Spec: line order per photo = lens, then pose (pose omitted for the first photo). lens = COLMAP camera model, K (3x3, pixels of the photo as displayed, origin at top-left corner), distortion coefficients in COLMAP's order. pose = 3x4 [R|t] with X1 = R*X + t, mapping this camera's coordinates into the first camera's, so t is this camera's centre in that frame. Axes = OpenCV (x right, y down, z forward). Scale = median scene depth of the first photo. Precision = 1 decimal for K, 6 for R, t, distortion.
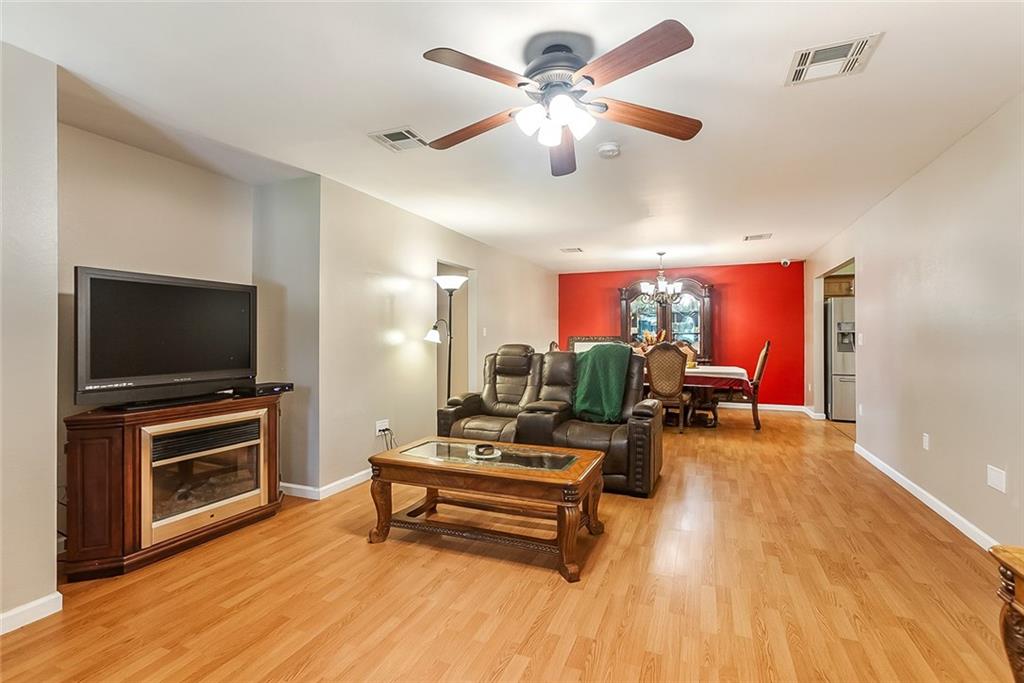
lens RADIAL K [[473.7, 0, 512.0], [0, 473.7, 341.5], [0, 0, 1]] dist [-0.000175, -0.000139]
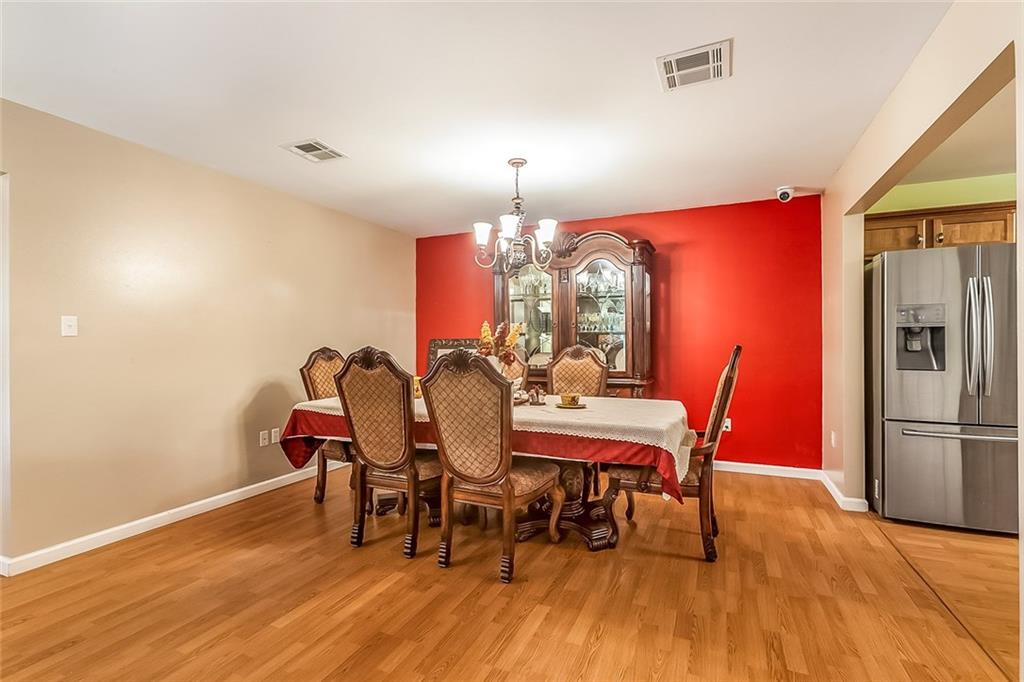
lens RADIAL K [[463.8, 0, 516.1], [0, 463.8, 348.1], [0, 0, 1]] dist [-0.000359, 0.000026]
pose [[0.999831, -0.000742, -0.018353, 0.305799], [0.000779, 0.999998, 0.001979, -0.000348], [0.018351, -0.001992, 0.999830, 0.509208]]
